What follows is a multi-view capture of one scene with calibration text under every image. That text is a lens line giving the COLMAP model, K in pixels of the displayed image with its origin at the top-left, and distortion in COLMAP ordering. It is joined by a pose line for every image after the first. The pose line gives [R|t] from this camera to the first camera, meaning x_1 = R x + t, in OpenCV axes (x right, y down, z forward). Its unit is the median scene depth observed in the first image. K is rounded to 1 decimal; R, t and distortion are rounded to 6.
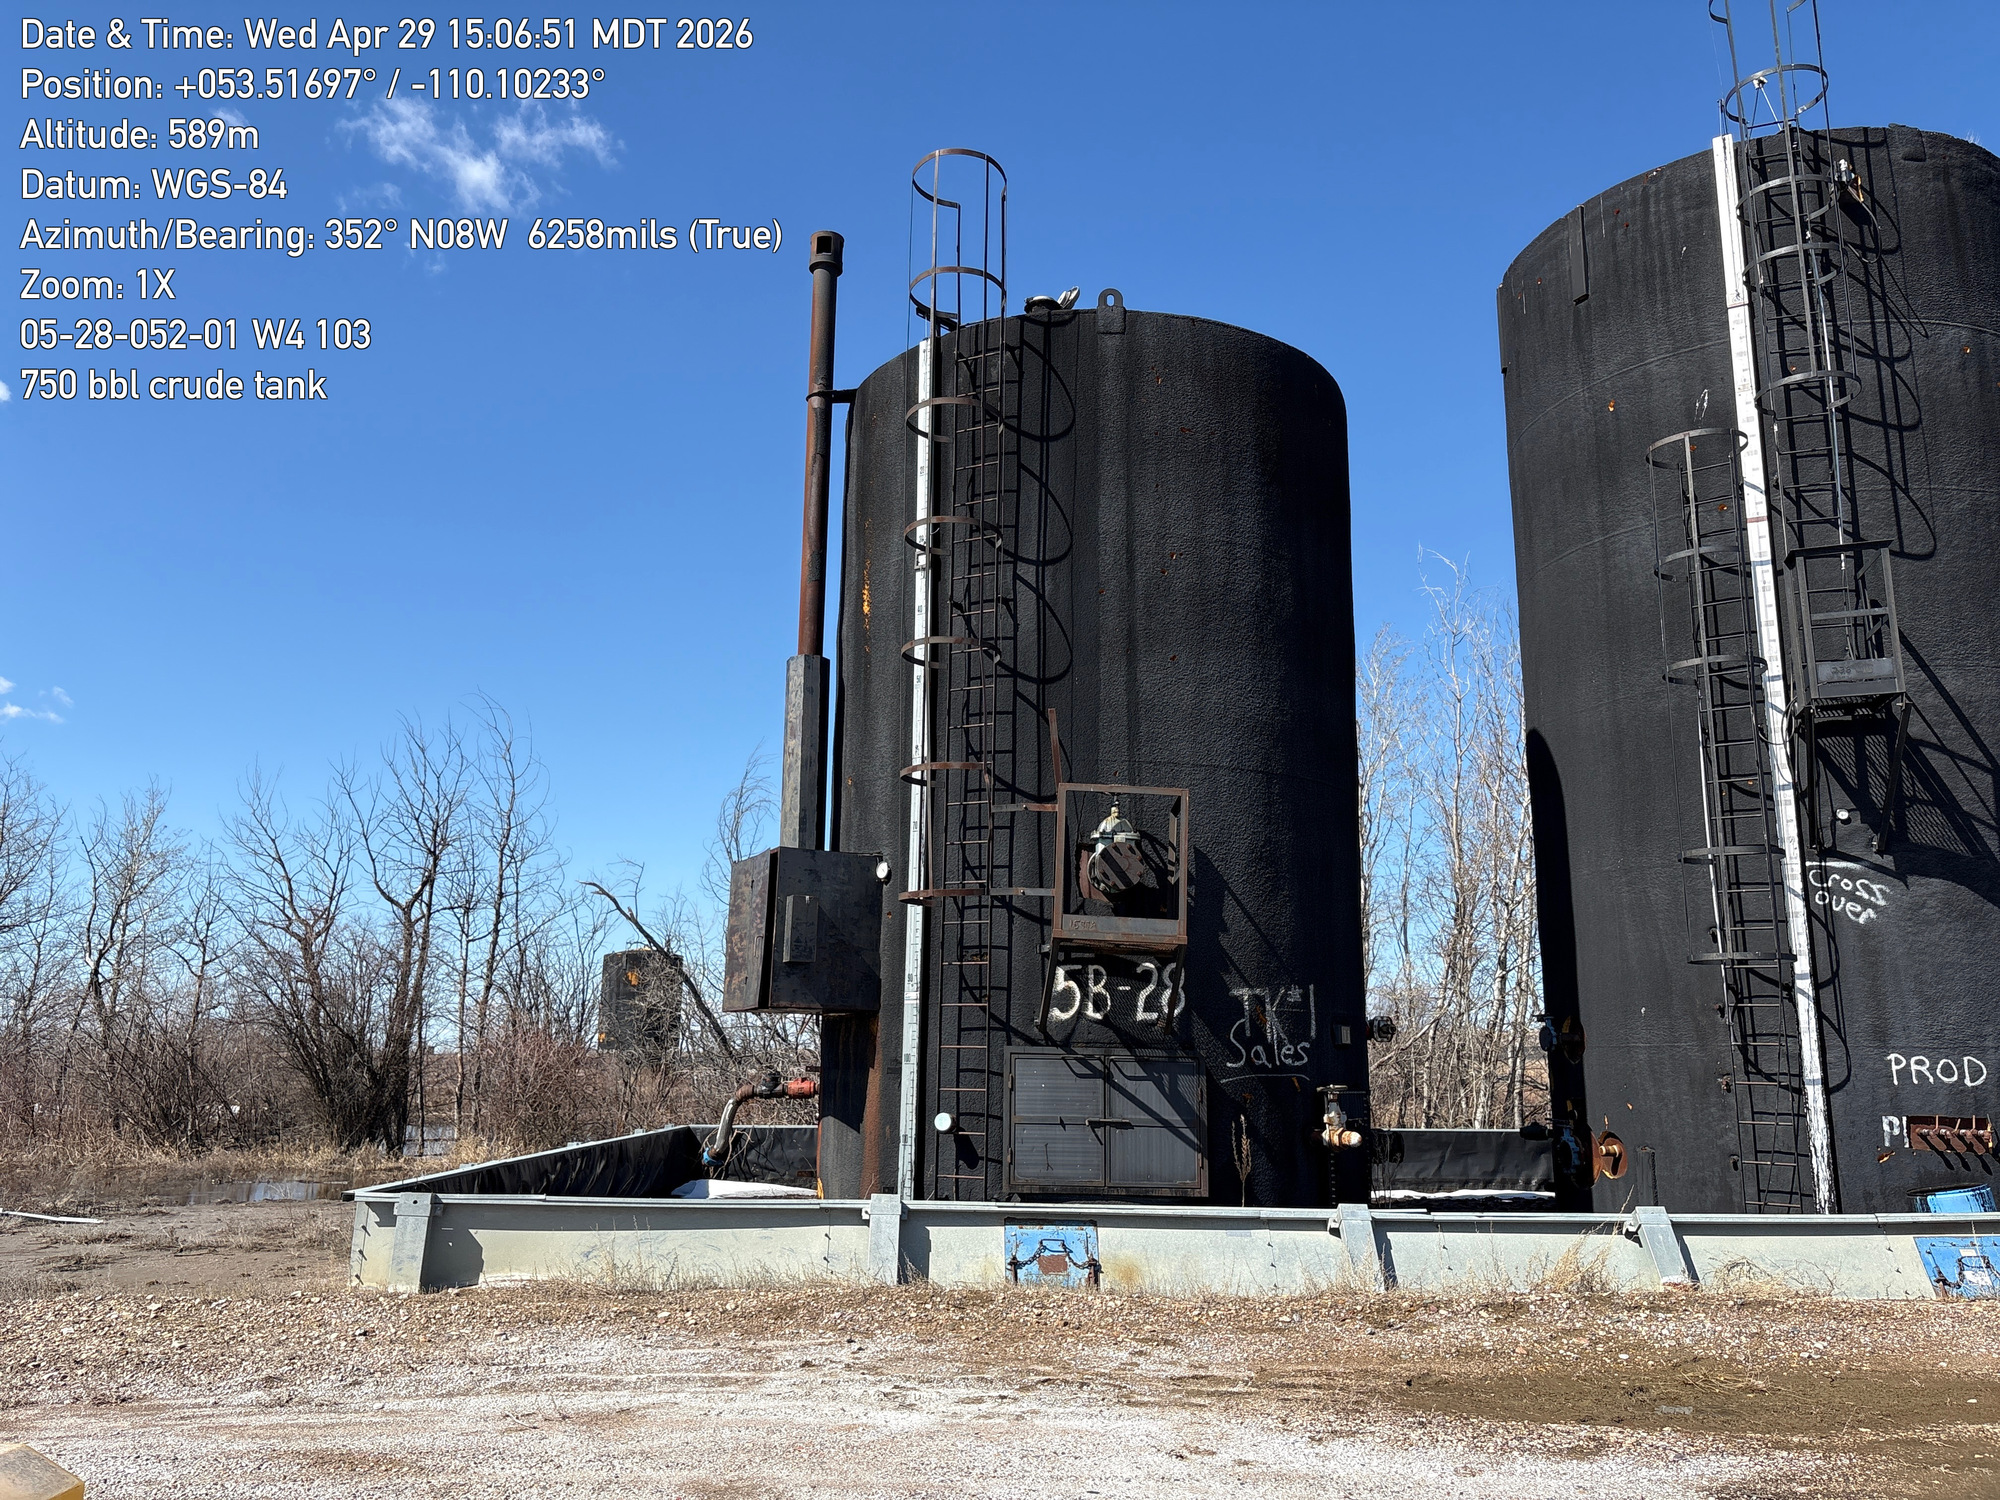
lens RADIAL K [[1514.1, 0, 984.7], [0, 1514.1, 750.9], [0, 0, 1]] dist [0.038349, -0.045379]
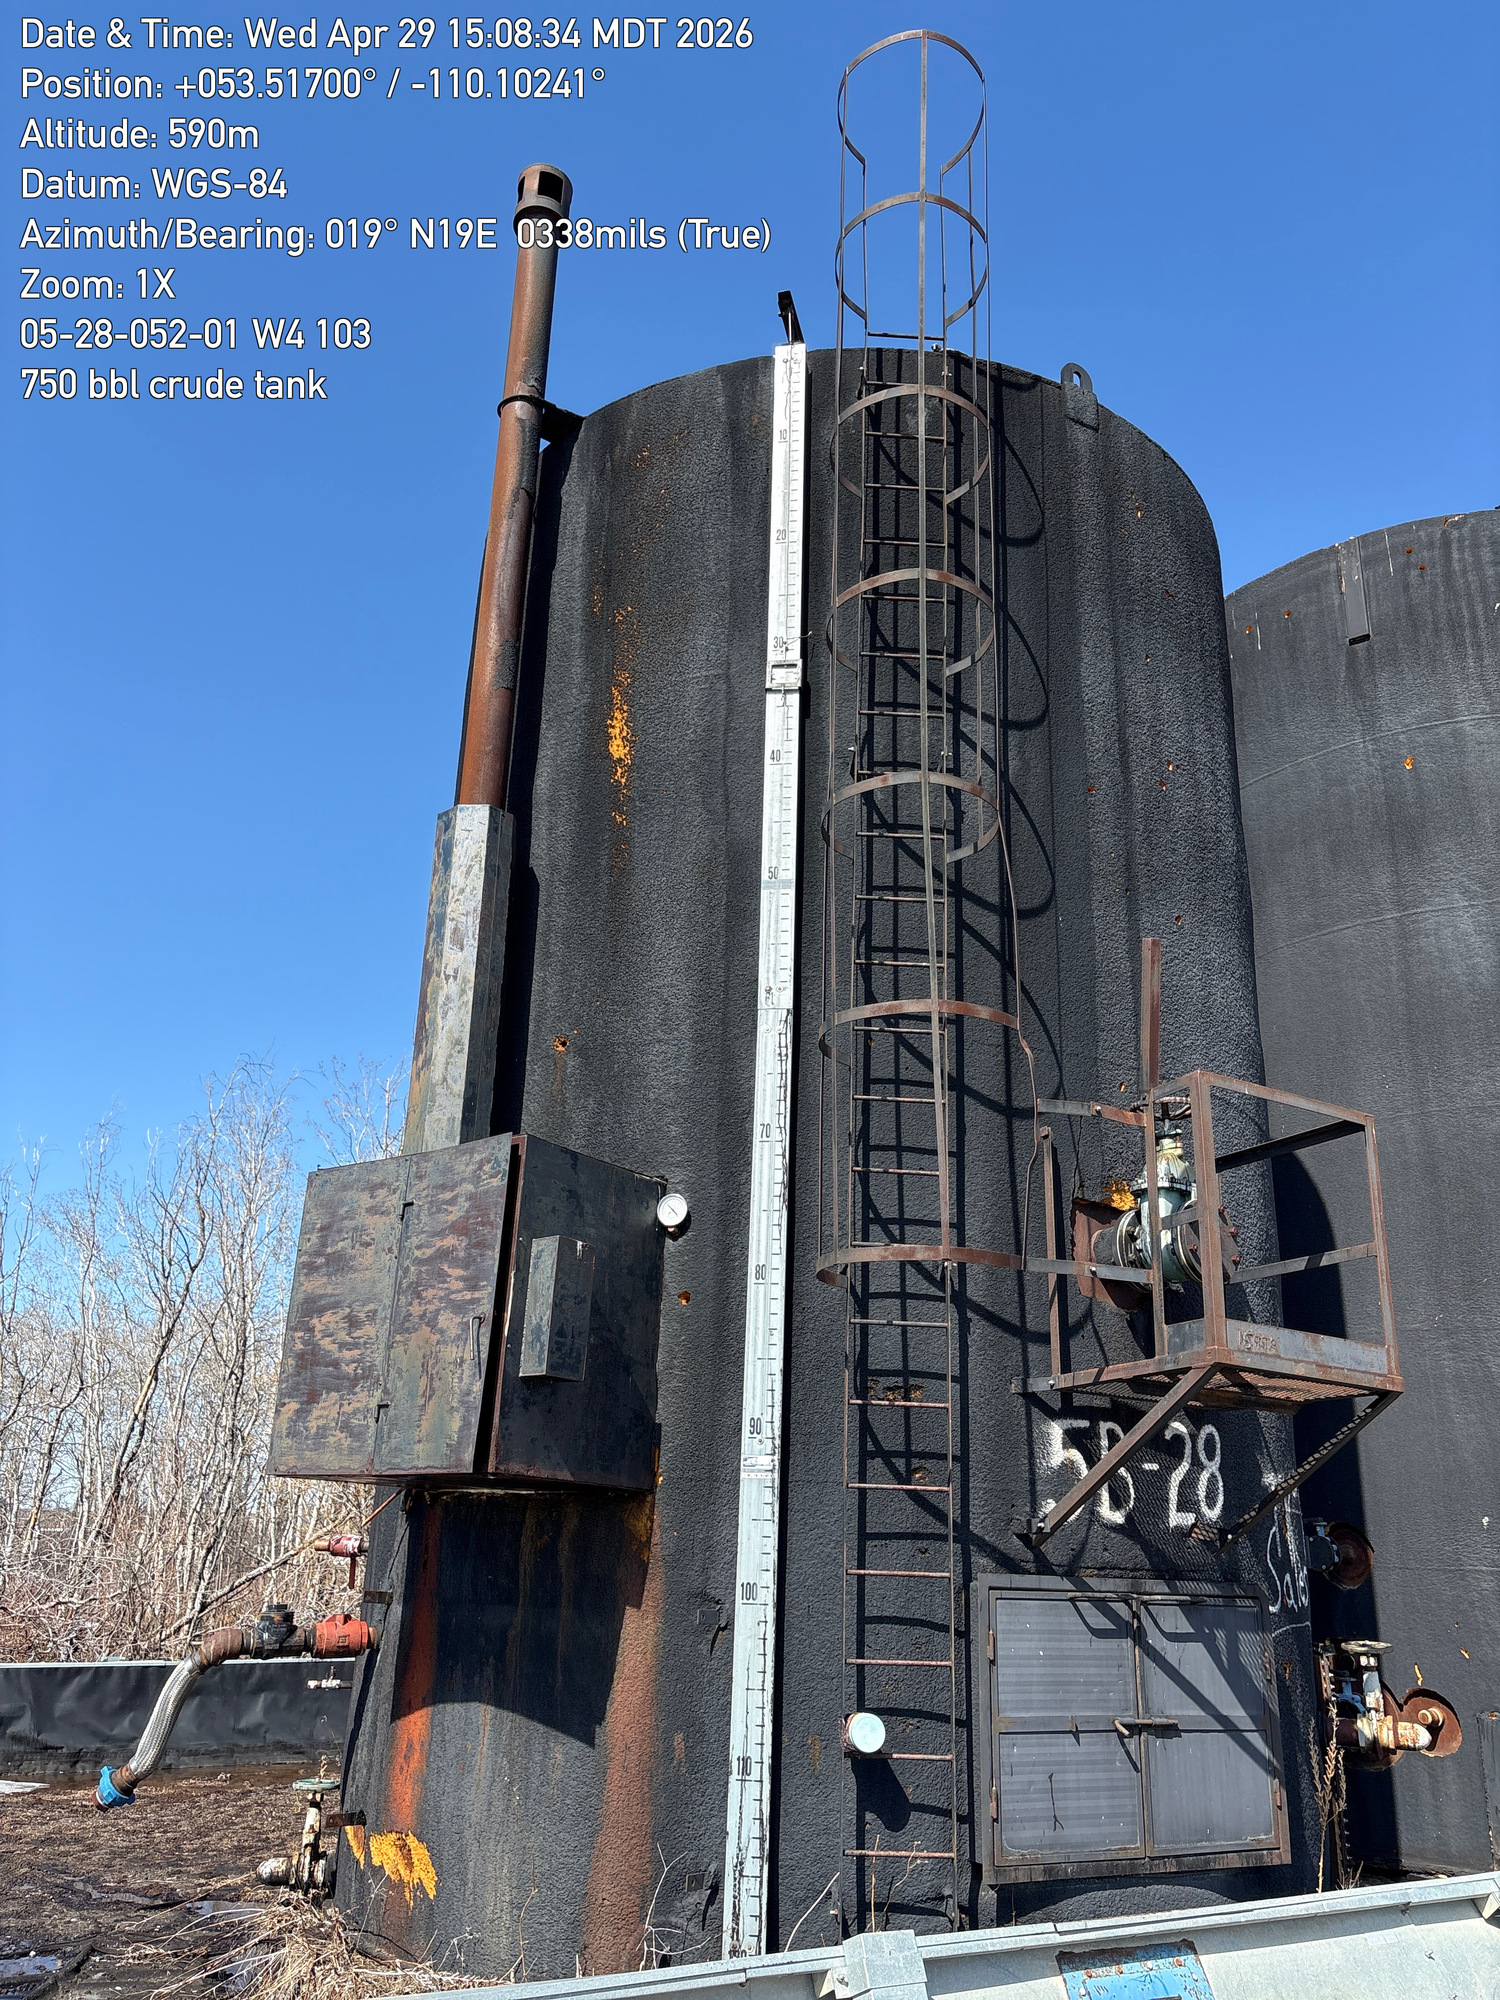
lens RADIAL K [[1514.1, 0, 754.9], [0, 1514.1, 1014.0], [0, 0, 1]] dist [0.038349, -0.045379]
pose [[0.875829, 0.174495, 0.449973, -0.291543], [-0.115760, 0.981087, -0.155140, 0.090517], [-0.468534, 0.083787, 0.879463, 0.523629]]
